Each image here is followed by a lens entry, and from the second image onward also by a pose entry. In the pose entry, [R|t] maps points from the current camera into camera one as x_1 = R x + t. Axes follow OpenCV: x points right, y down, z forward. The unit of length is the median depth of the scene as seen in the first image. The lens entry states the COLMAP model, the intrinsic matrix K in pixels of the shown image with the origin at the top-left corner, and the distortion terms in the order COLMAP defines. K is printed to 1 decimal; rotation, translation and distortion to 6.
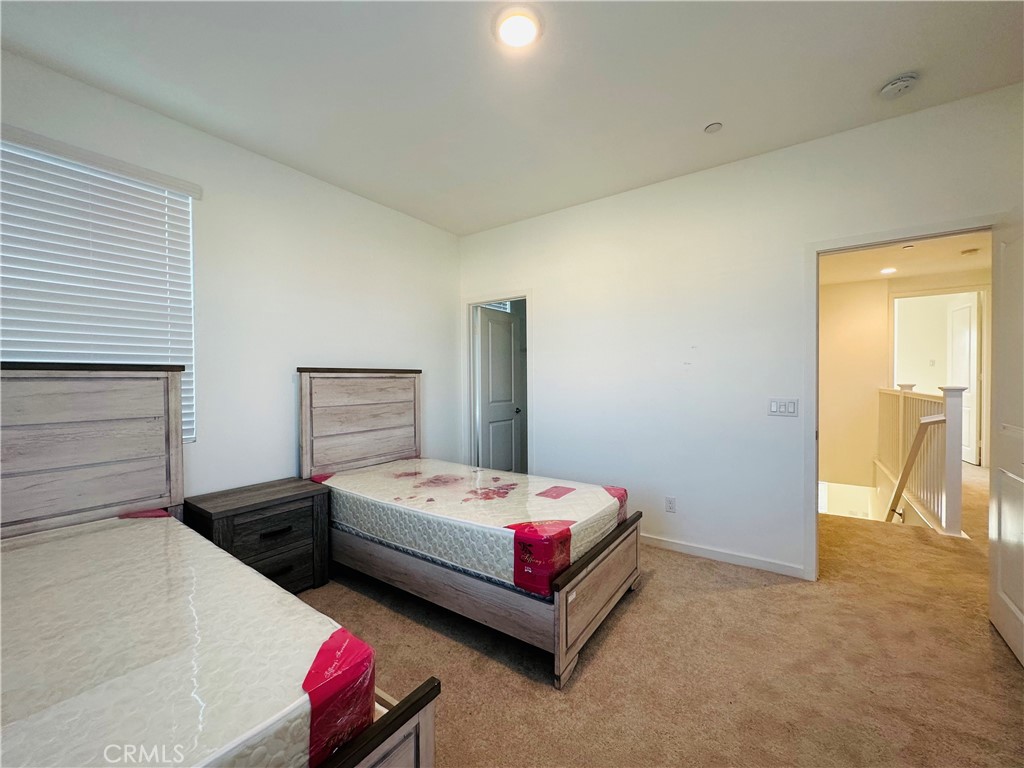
lens RADIAL K [[407.0, 0, 511.4], [0, 407.0, 381.8], [0, 0, 1]] dist [-0.000085, -0.000545]
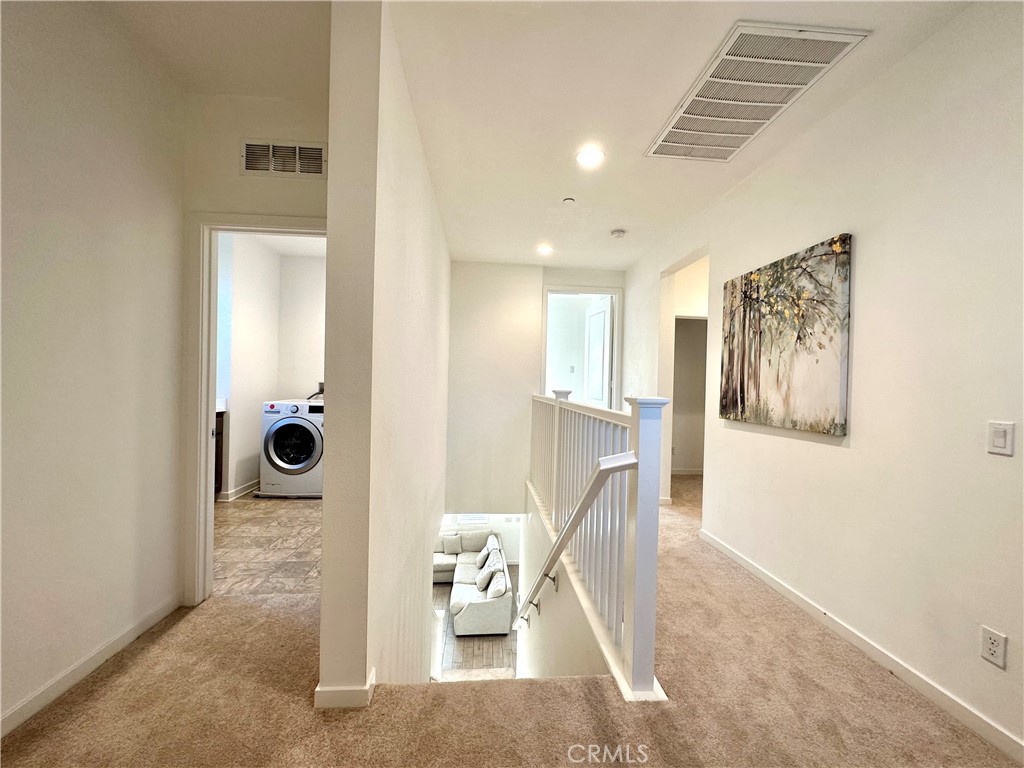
lens RADIAL K [[407.0, 0, 511.4], [0, 407.0, 381.8], [0, 0, 1]] dist [-0.000085, -0.000545]
pose [[0.770329, 0.026029, 0.637116, 0.397639], [-0.022335, 0.999655, -0.013835, 0.001988], [-0.637256, -0.003573, 0.770644, 0.452390]]
